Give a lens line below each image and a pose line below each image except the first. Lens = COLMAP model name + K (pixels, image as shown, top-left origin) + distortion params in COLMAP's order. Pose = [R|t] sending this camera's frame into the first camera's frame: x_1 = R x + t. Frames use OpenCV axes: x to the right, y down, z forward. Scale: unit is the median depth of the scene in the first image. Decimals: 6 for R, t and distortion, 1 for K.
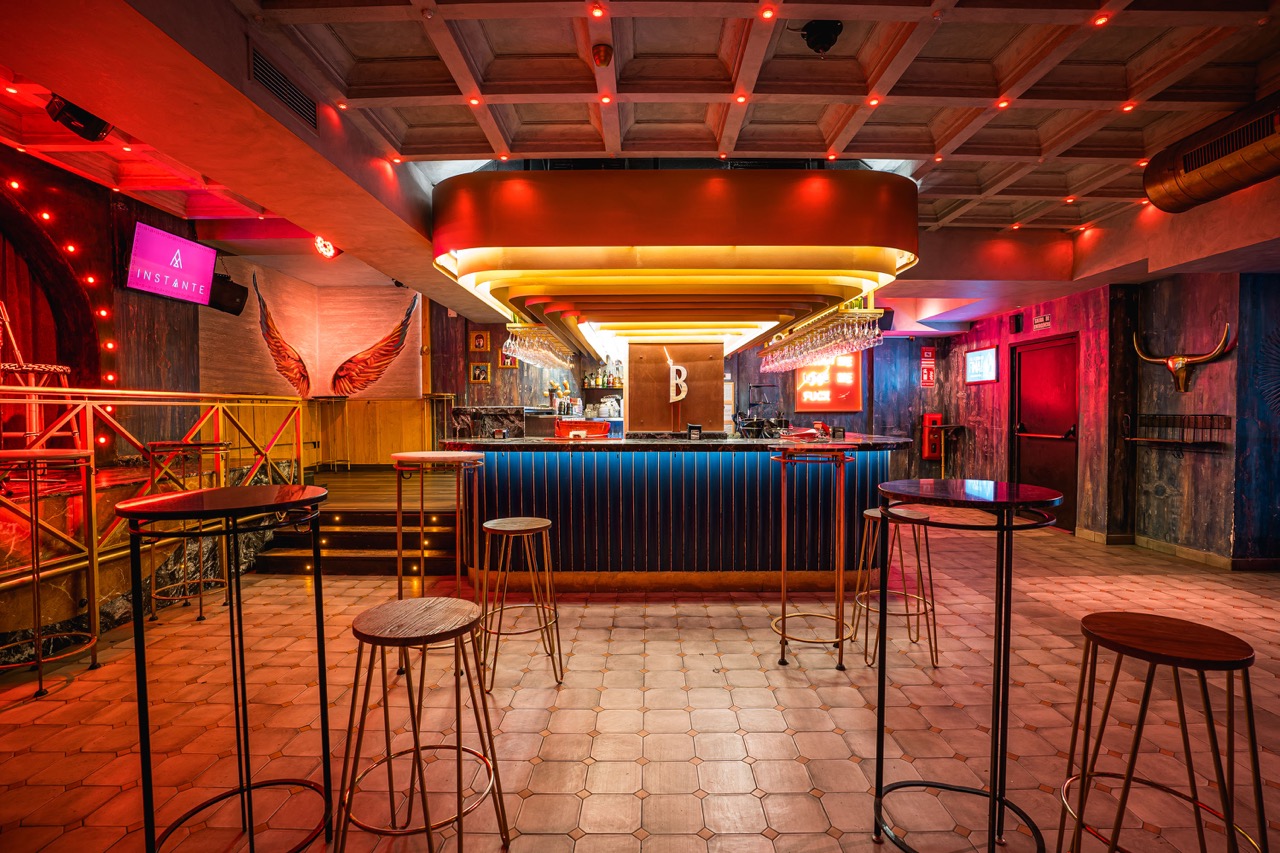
lens RADIAL K [[608.7, 0, 644.3], [0, 608.7, 430.7], [0, 0, 1]] dist [-0.069587, 0.029474]
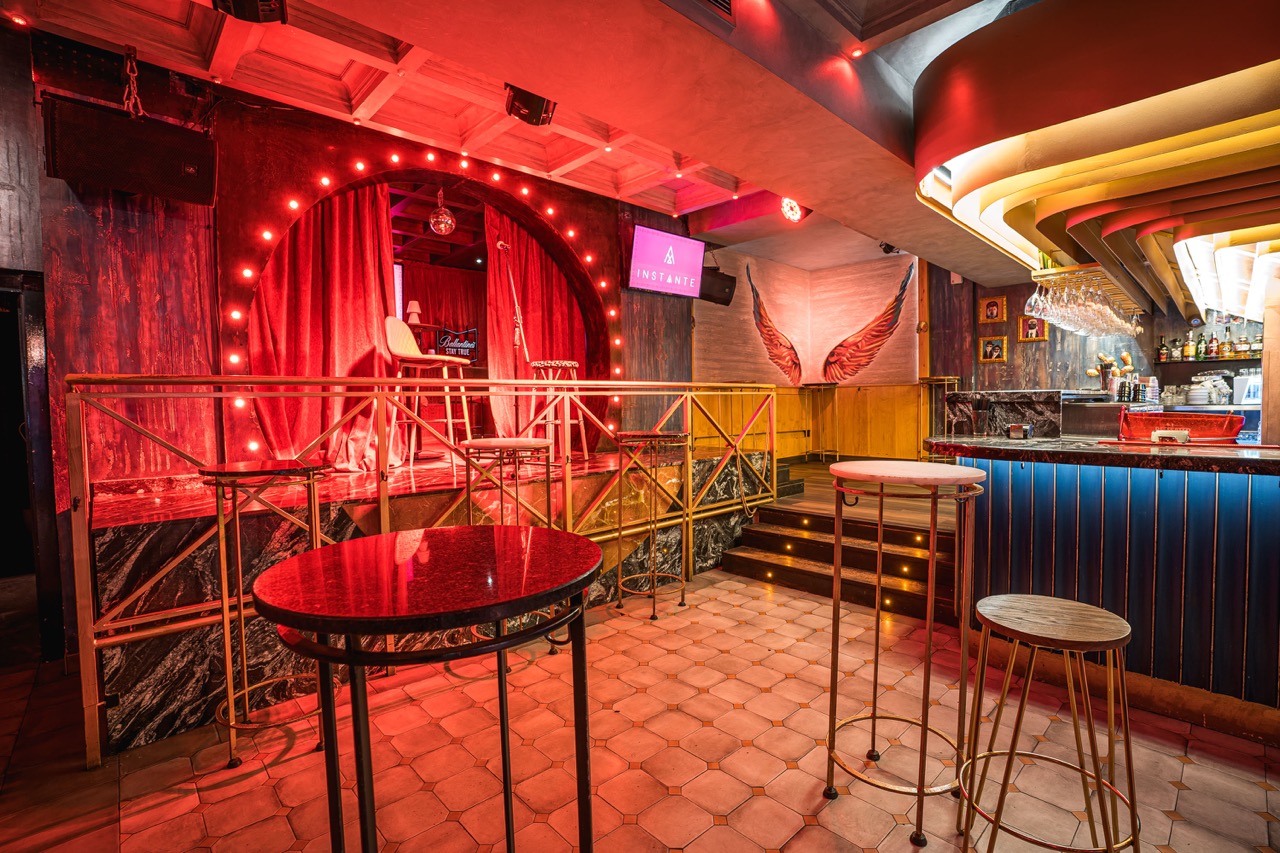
lens RADIAL K [[593.4, 0, 647.8], [0, 593.4, 427.6], [0, 0, 1]] dist [-0.068909, 0.027184]
pose [[0.693226, 0.023682, -0.720331, -0.055237], [-0.010865, 0.999690, 0.022410, -0.007843], [0.720638, -0.007709, 0.693268, 0.237249]]
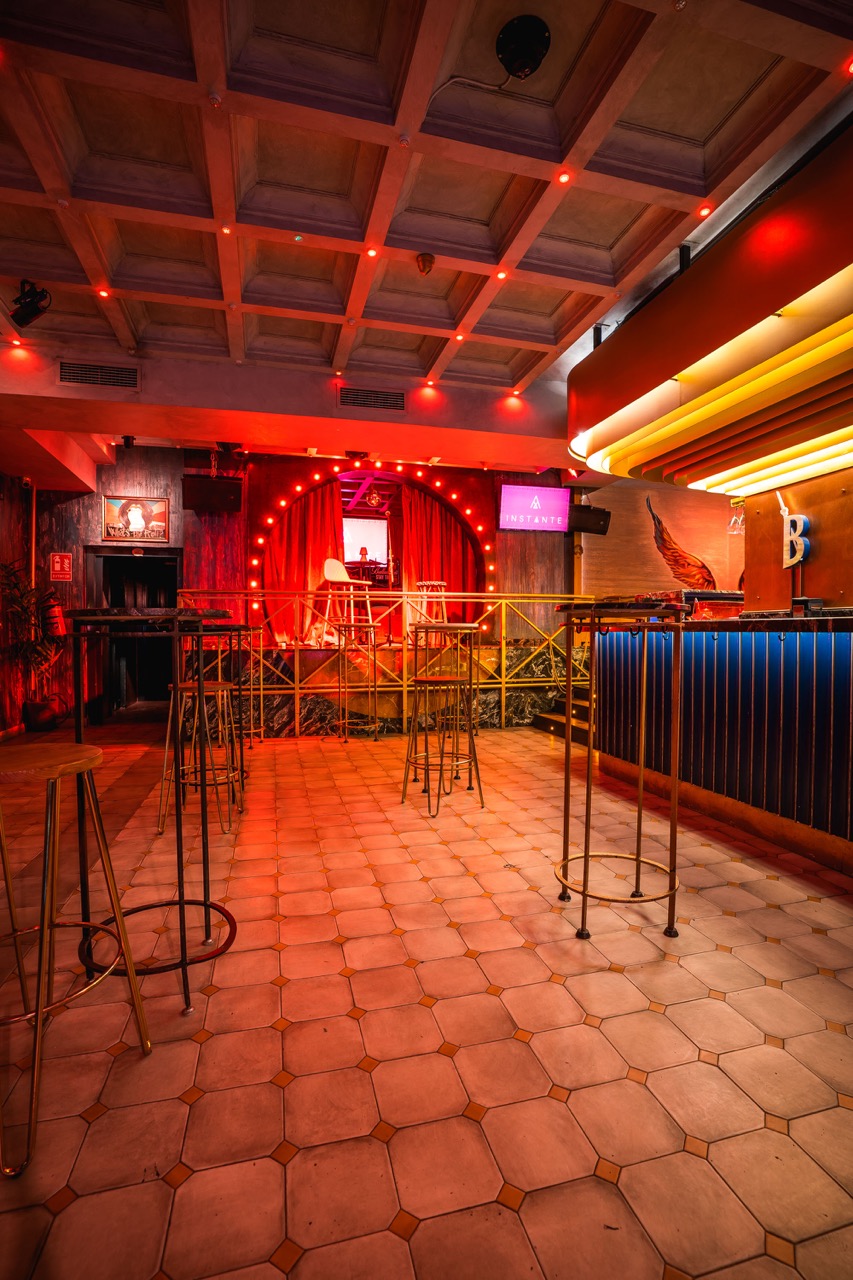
lens RADIAL K [[593.4, 0, 428.2], [0, 593.4, 651.8], [0, 0, 1]] dist [-0.068909, 0.027184]
pose [[0.258348, 0.032023, -0.965521, 0.528900], [-0.029580, 0.999244, 0.025227, 0.040829], [0.965599, 0.022043, 0.259100, 0.385596]]
